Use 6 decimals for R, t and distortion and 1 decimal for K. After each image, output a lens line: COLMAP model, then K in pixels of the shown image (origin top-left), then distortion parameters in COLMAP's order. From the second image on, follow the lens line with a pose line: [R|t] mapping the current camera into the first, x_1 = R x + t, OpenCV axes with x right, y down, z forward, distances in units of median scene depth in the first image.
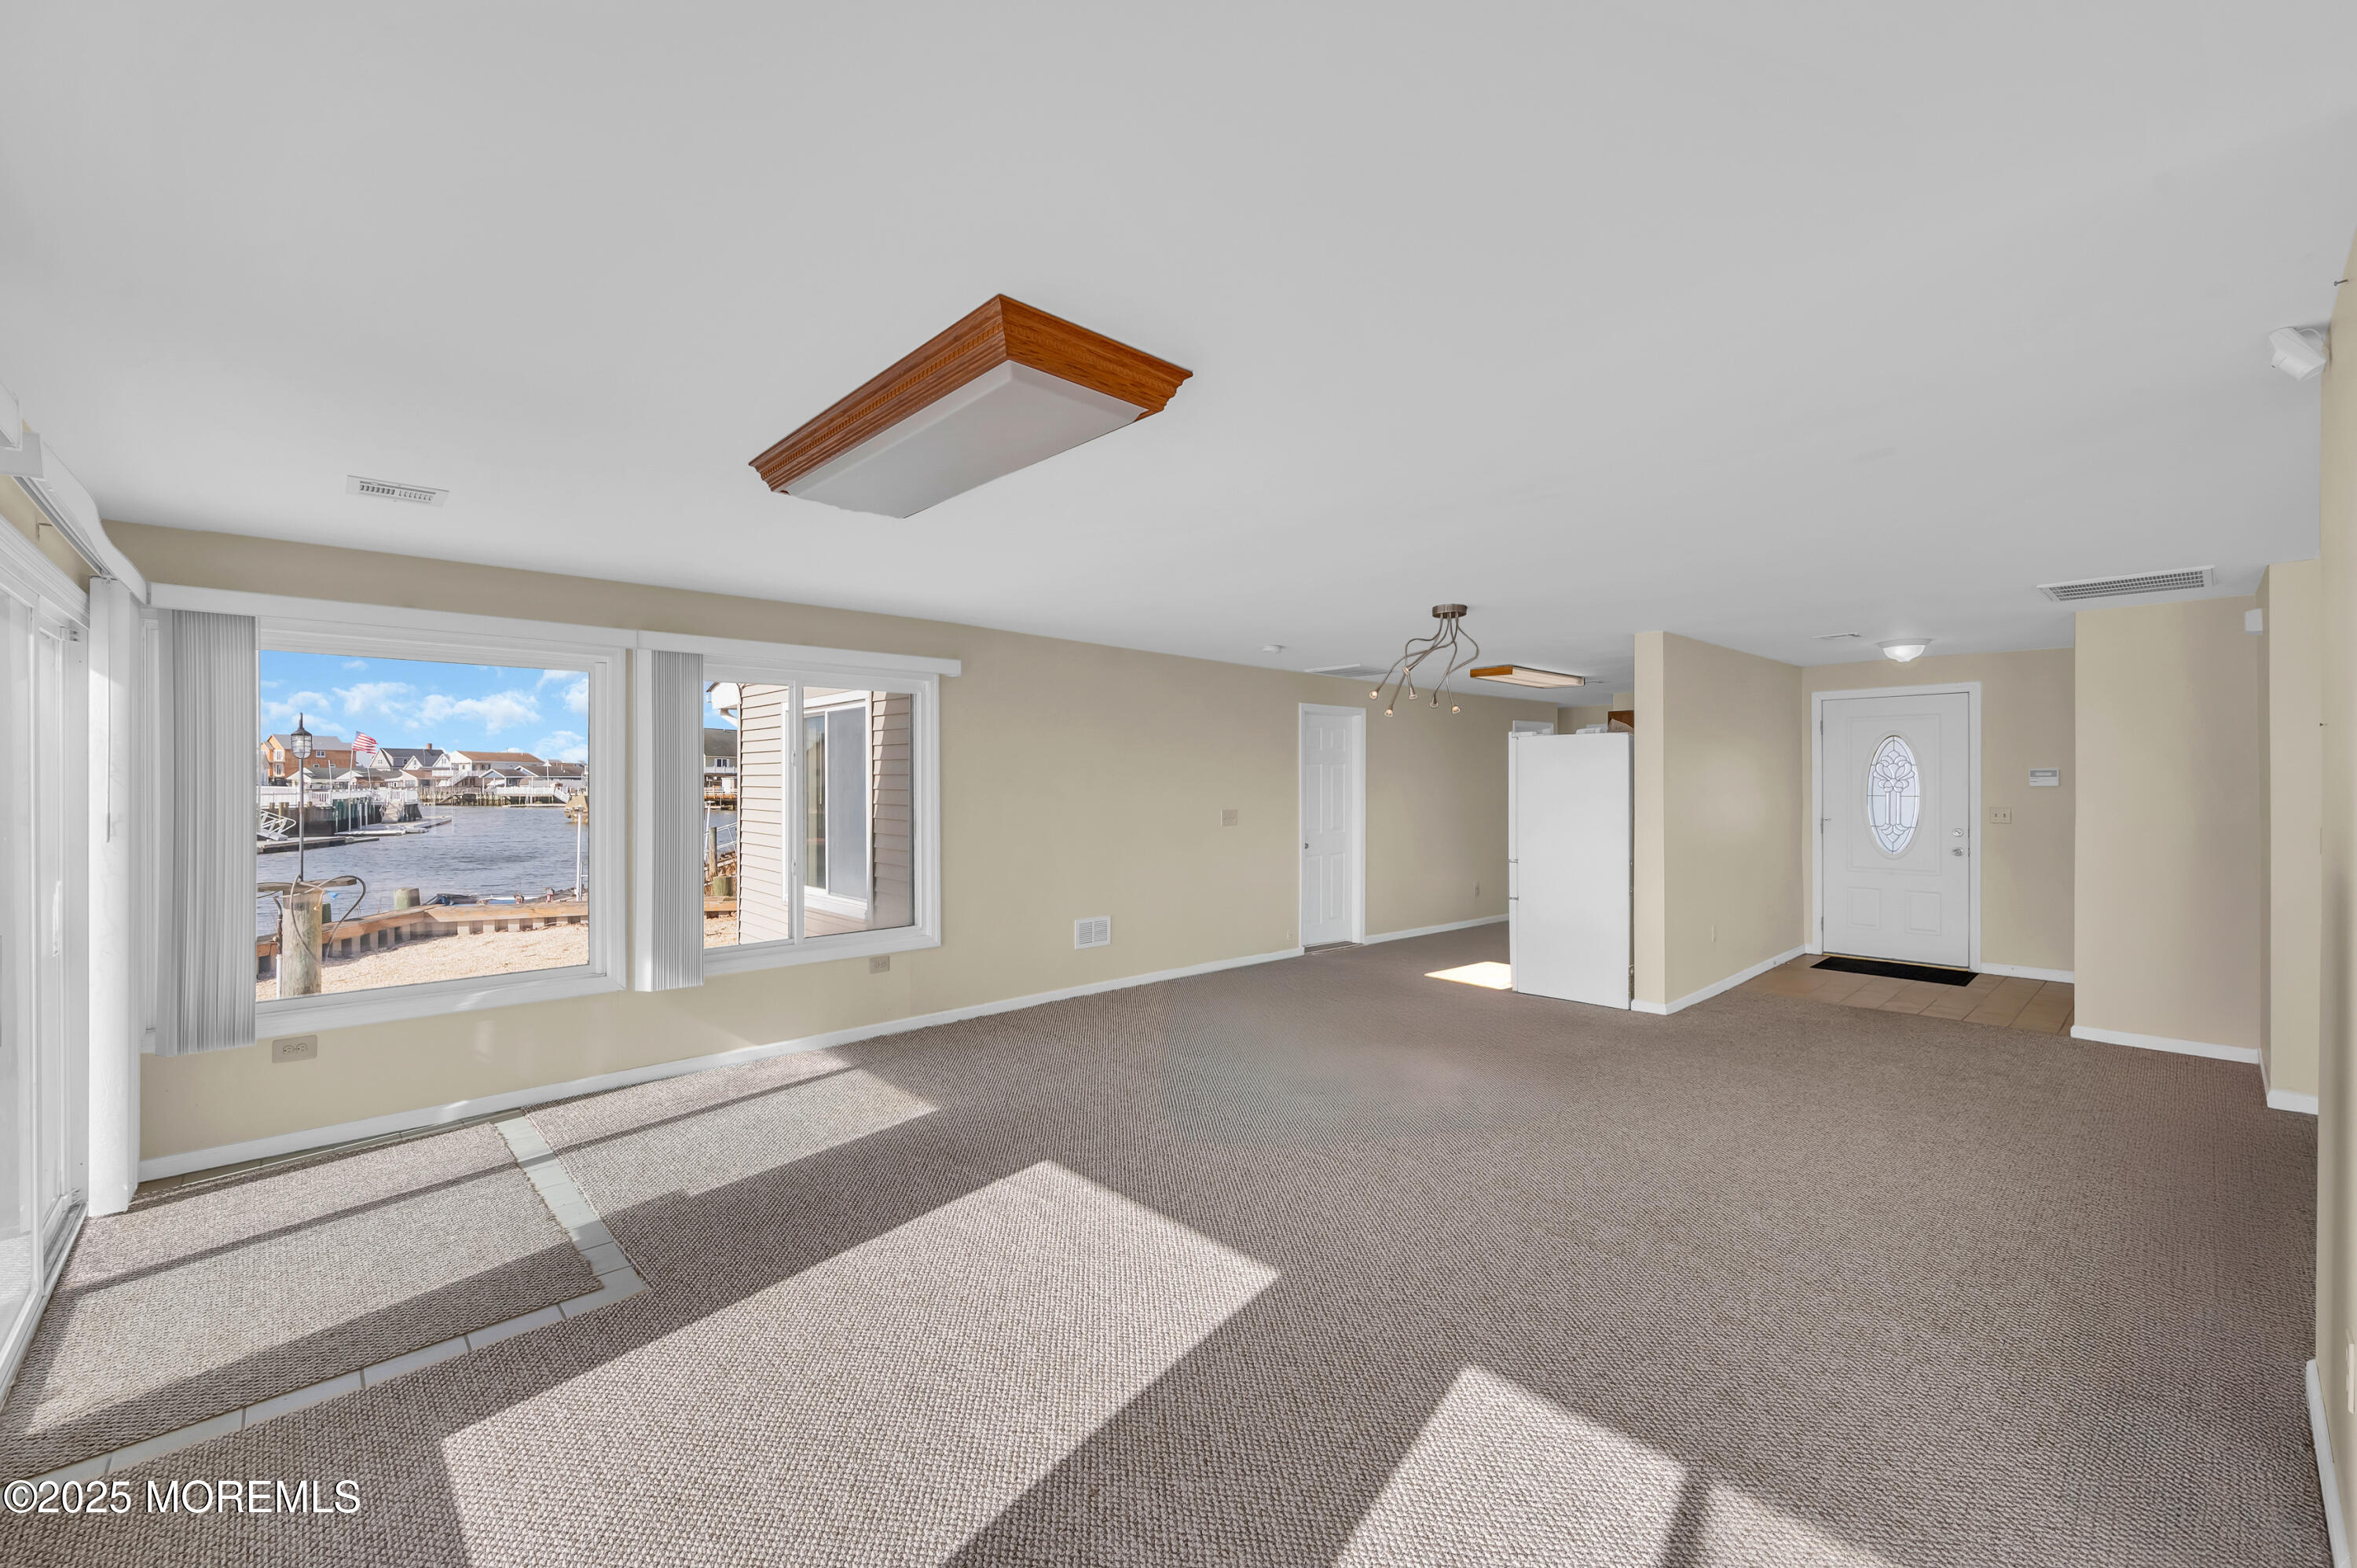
lens RADIAL K [[944.8, 0, 1166.9], [0, 944.8, 777.4], [0, 0, 1]] dist [0.000611, 0.000015]
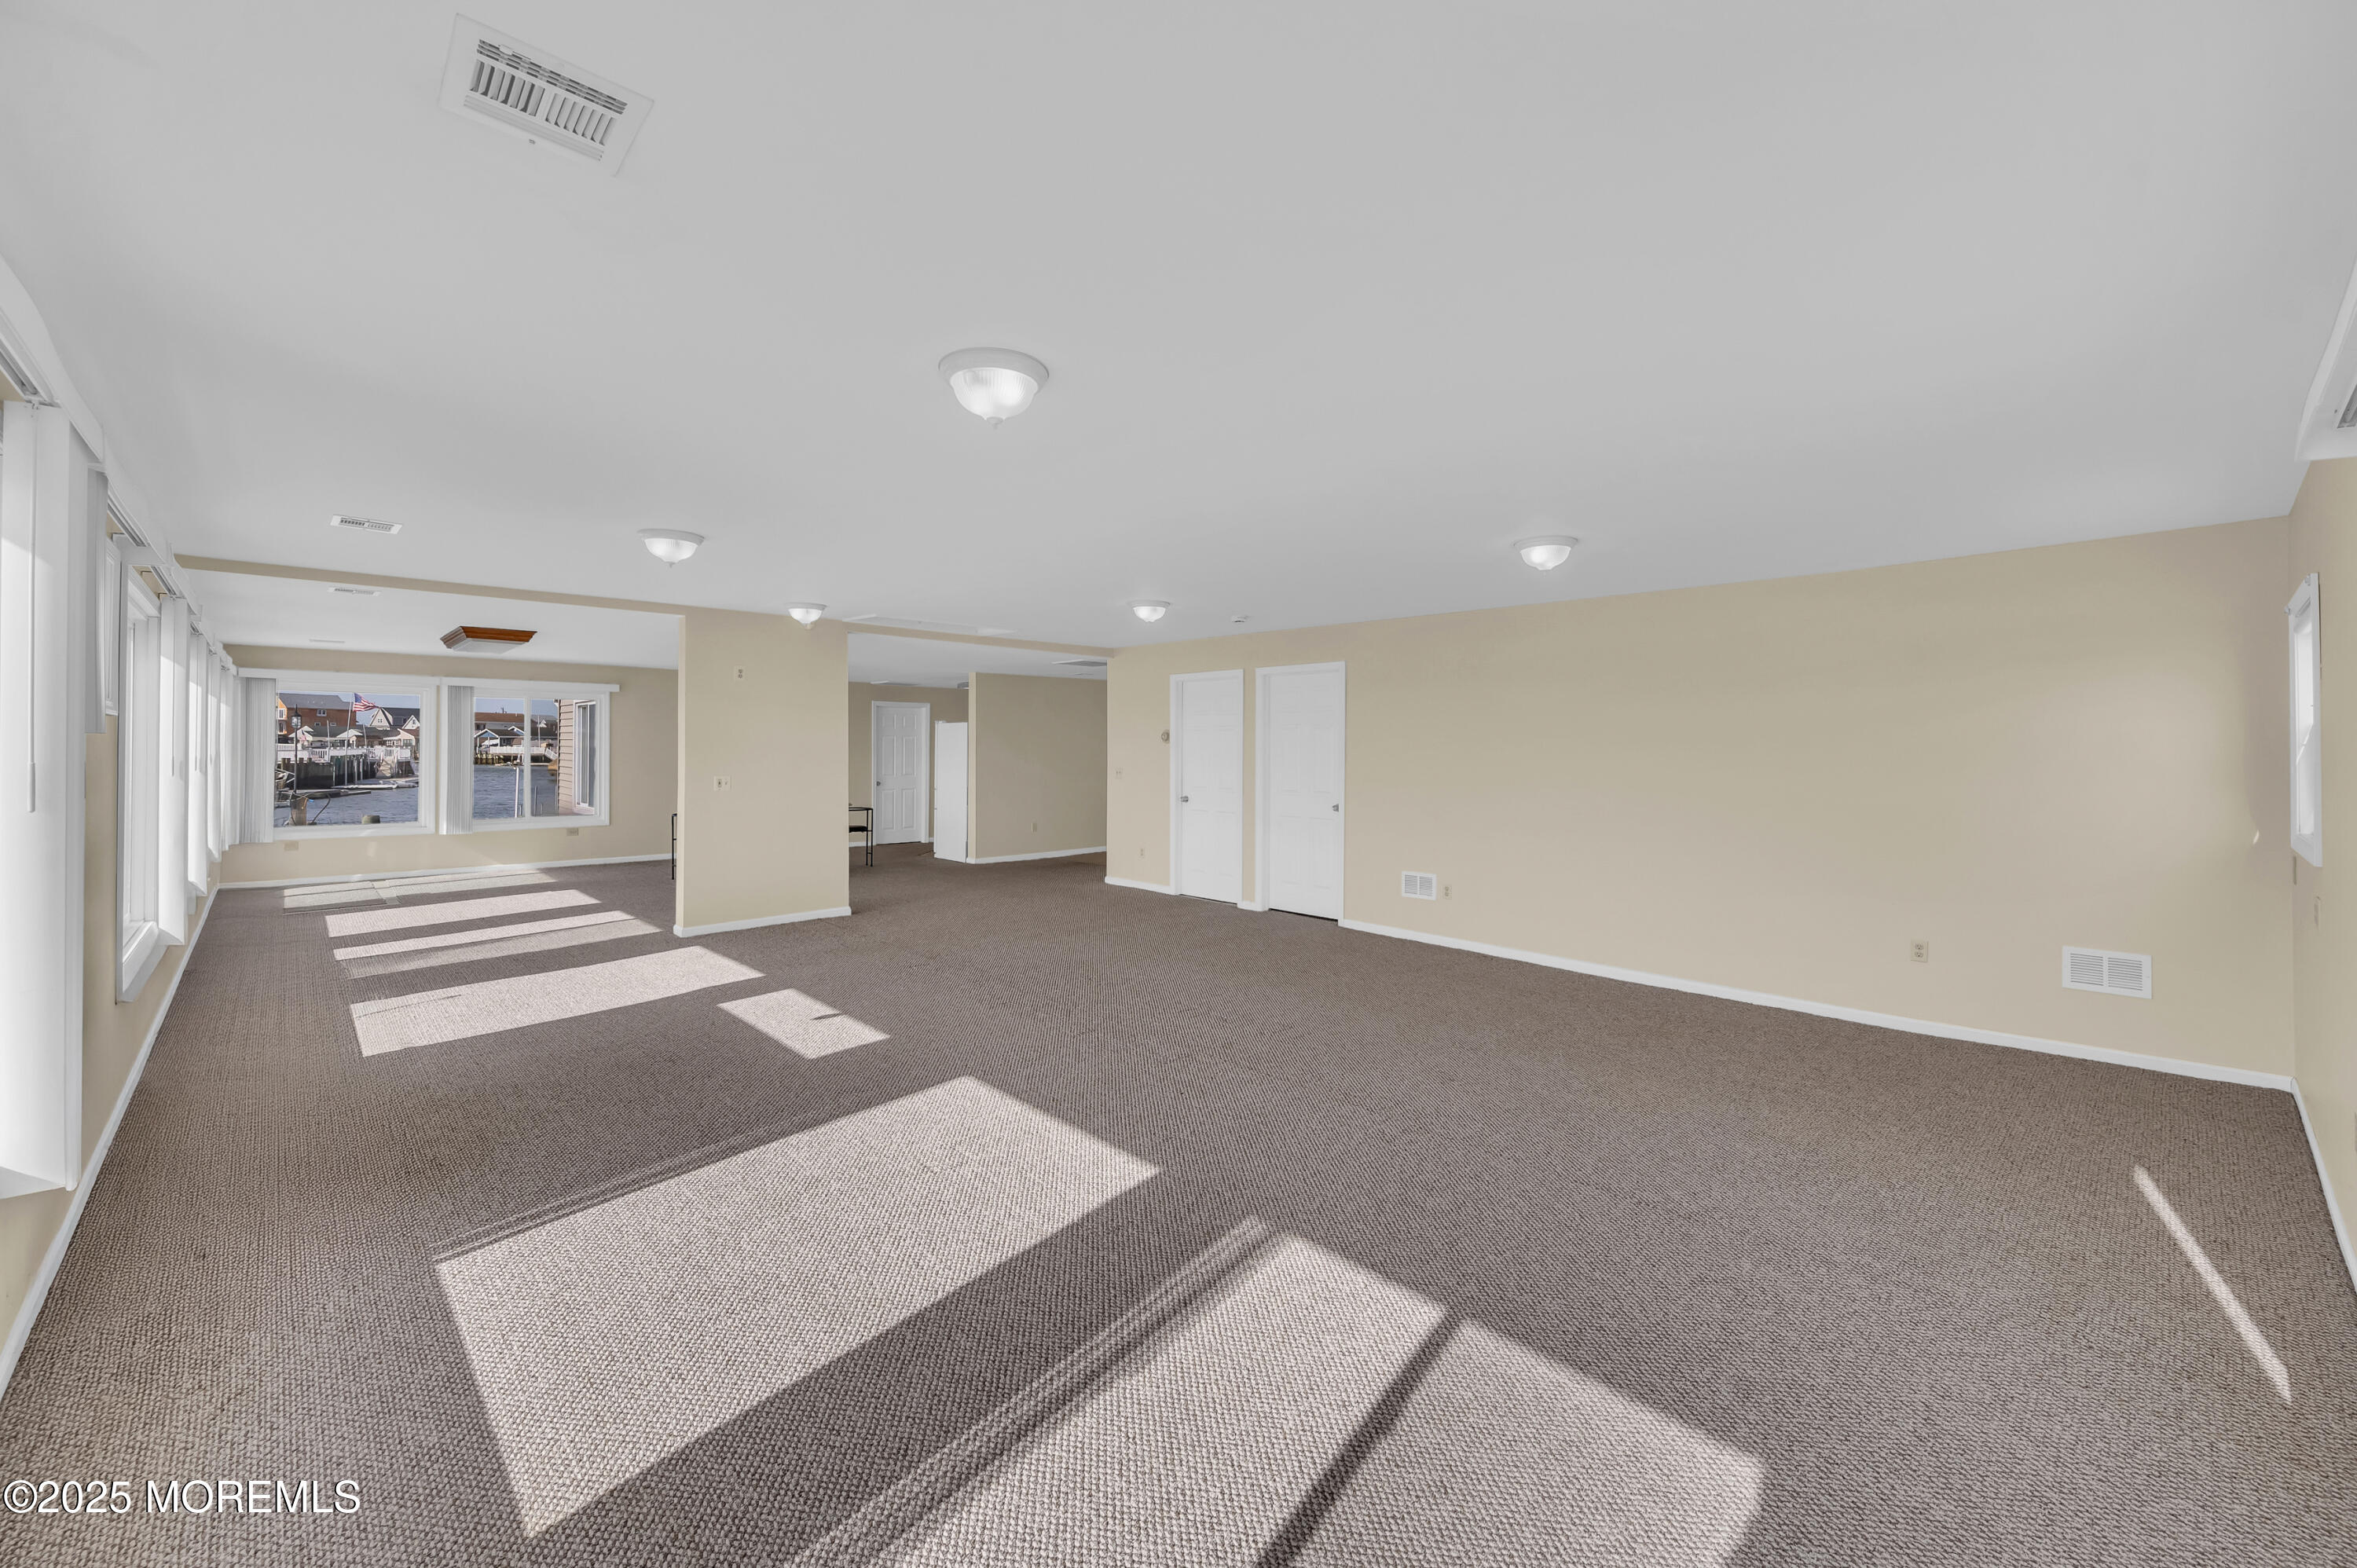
lens RADIAL K [[912.5, 0, 1178.7], [0, 912.5, 747.0], [0, 0, 1]] dist [0.017397, -0.019157]
pose [[0.999692, 0.008252, 0.023420, 0.077998], [-0.008370, 0.999953, 0.004939, -0.000805], [-0.023378, -0.005134, 0.999714, -0.083556]]
